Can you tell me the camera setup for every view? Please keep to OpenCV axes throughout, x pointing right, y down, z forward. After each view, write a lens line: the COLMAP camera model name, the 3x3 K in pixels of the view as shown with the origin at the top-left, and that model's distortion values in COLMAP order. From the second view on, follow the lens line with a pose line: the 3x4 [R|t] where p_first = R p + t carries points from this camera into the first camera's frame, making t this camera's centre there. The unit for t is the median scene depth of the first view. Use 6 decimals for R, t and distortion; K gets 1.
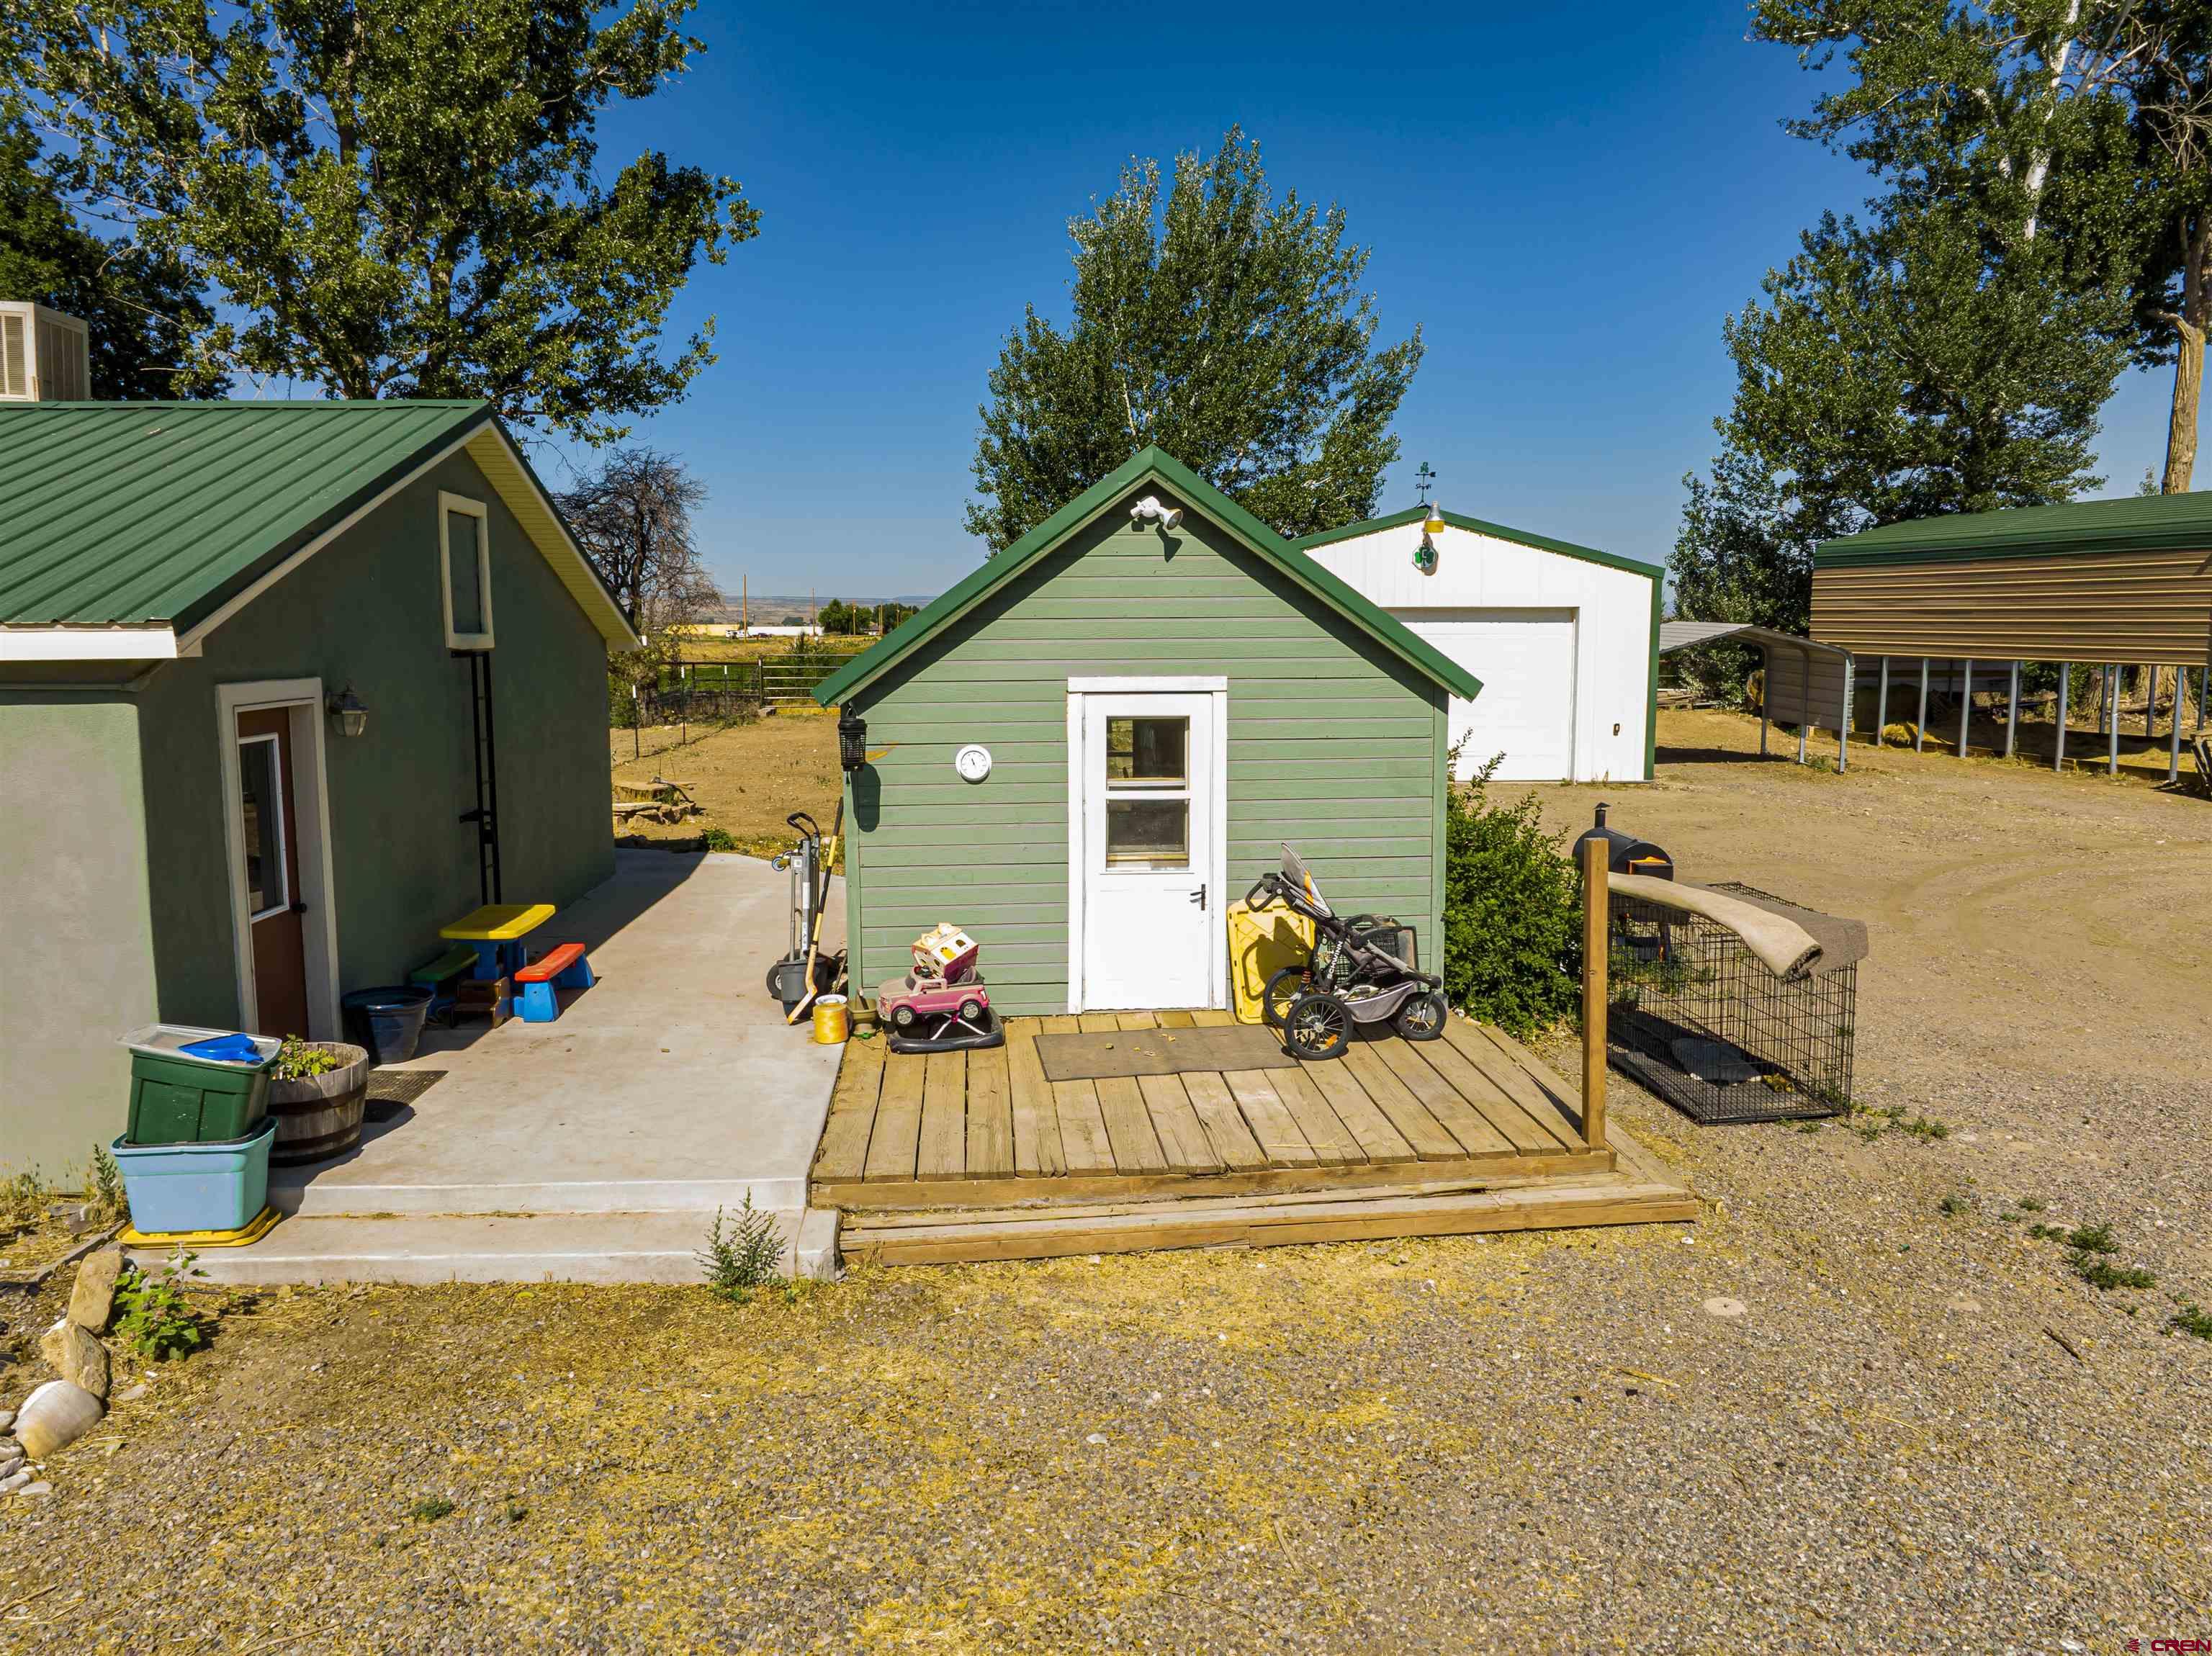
lens RADIAL K [[1534.7, 0, 1106.0], [0, 1534.7, 828.0], [0, 0, 1]] dist [0.000671, -0.082026]
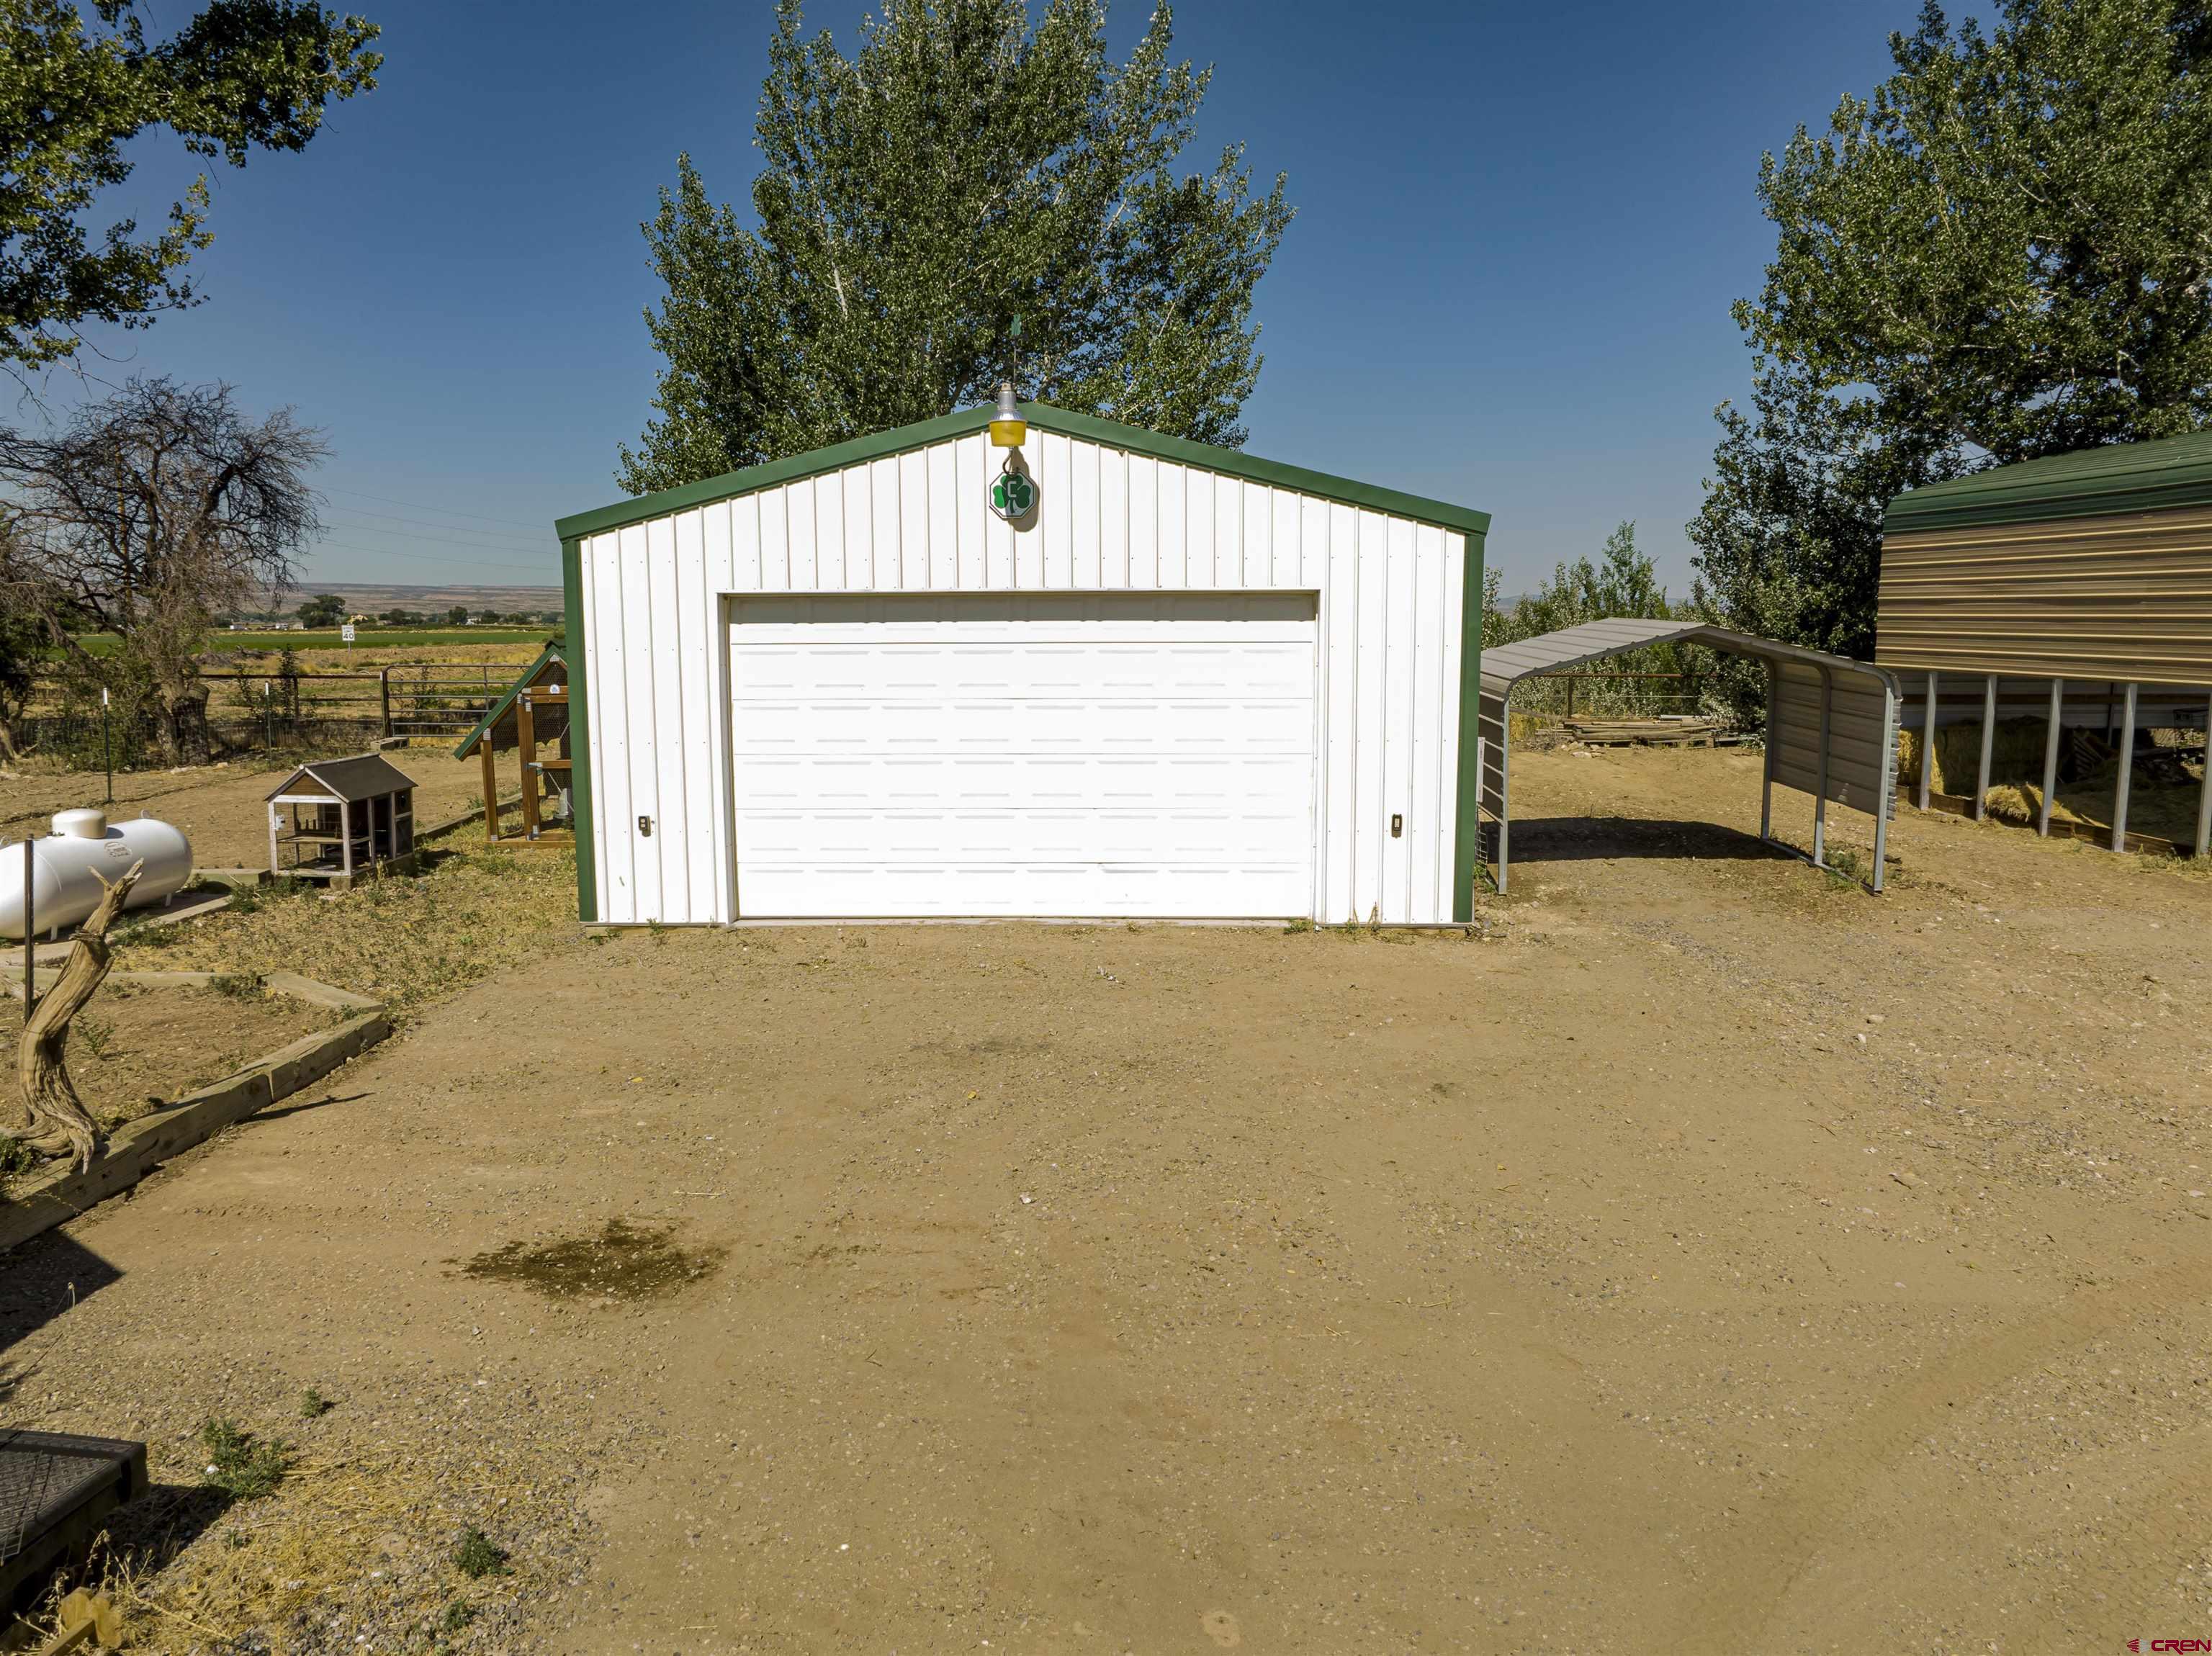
lens RADIAL K [[1546.1, 0, 1106.0], [0, 1546.1, 828.0], [0, 0, 1]] dist [-0.032366, -0.000074]
pose [[0.995492, 0.012366, -0.094039, 0.211678], [-0.012152, 0.999922, 0.002850, -0.047539], [0.094067, -0.001695, 0.995564, 0.349705]]
